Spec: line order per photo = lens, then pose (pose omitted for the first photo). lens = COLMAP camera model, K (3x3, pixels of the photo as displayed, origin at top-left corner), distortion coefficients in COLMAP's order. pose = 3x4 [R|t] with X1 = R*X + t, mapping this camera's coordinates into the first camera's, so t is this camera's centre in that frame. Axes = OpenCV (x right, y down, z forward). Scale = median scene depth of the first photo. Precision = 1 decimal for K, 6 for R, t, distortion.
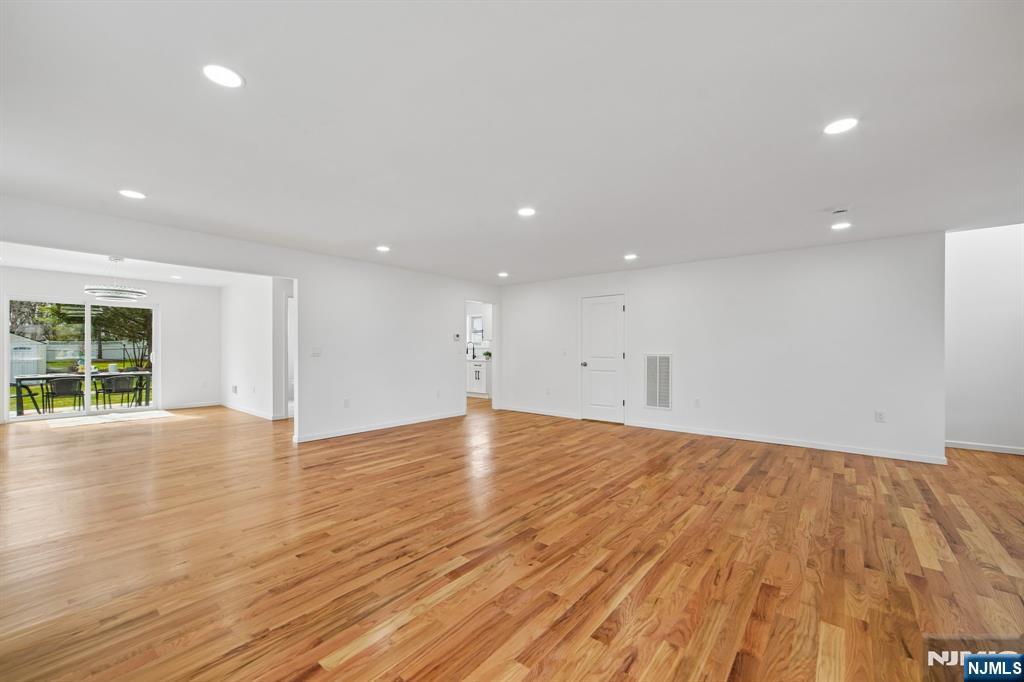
lens RADIAL K [[405.8, 0, 512.3], [0, 405.8, 347.3], [0, 0, 1]] dist [-0.004941, 0.001170]
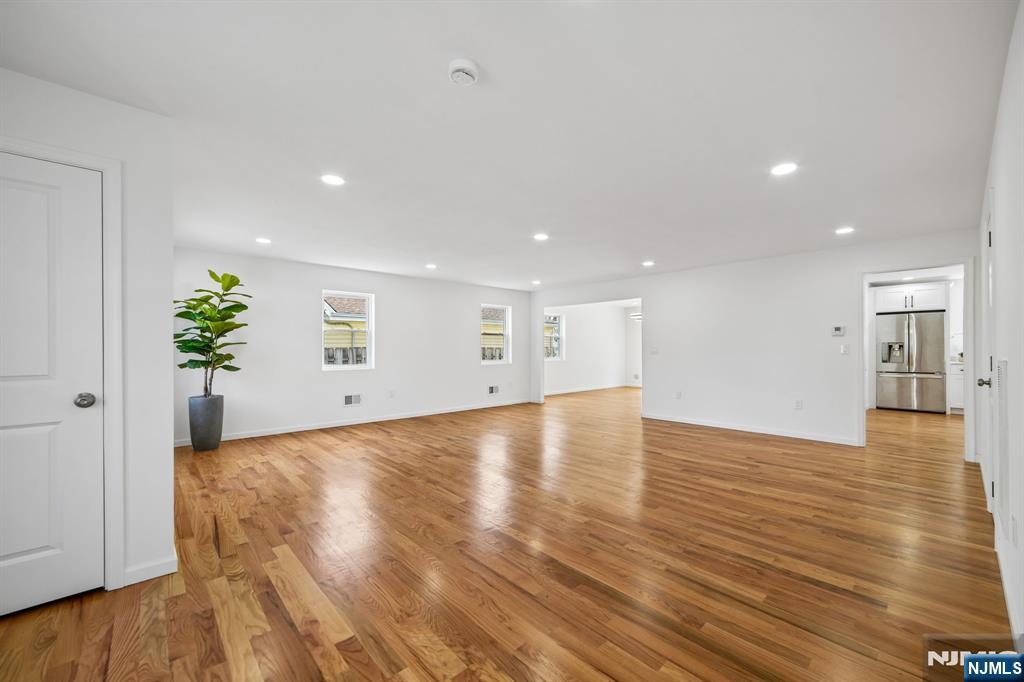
lens RADIAL K [[405.8, 0, 507.8], [0, 405.8, 346.9], [0, 0, 1]] dist [-0.004941, 0.001170]
pose [[-0.154587, -0.004875, -0.987967, 1.650065], [0.009958, 0.999929, -0.006492, 0.015474], [0.987929, -0.010842, -0.154527, 1.452155]]
